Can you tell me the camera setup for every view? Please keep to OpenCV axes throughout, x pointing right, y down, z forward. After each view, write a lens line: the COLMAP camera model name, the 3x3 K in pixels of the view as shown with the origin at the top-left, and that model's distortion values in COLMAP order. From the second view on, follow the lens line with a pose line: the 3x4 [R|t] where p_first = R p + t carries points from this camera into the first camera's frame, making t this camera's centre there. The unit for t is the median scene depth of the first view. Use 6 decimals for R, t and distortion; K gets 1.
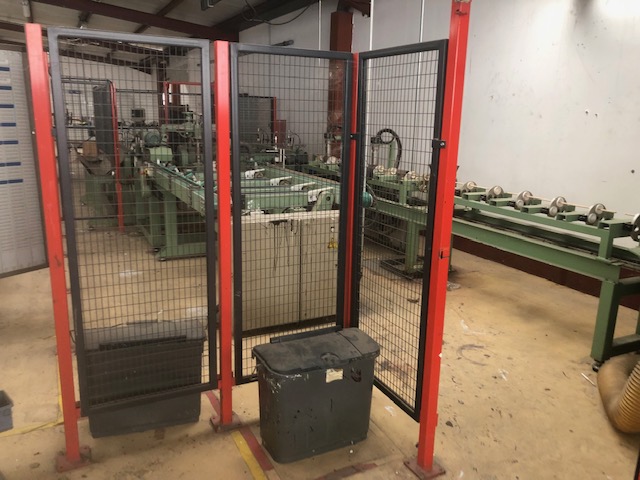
lens RADIAL K [[537.0, 0, 320.0], [0, 537.0, 240.0], [0, 0, 1]] dist [0.096170, -0.139959]
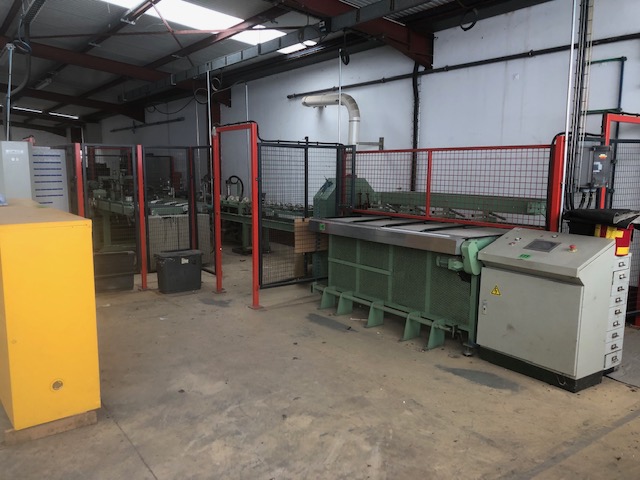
lens RADIAL K [[536.4, 0, 320.0], [0, 536.4, 240.0], [0, 0, 1]] dist [0.058117, -0.005524]
pose [[0.986438, -0.044928, 0.157867, 0.130876], [0.059044, 0.994553, -0.085897, 0.196697], [-0.153148, 0.094053, 0.983717, -0.863098]]
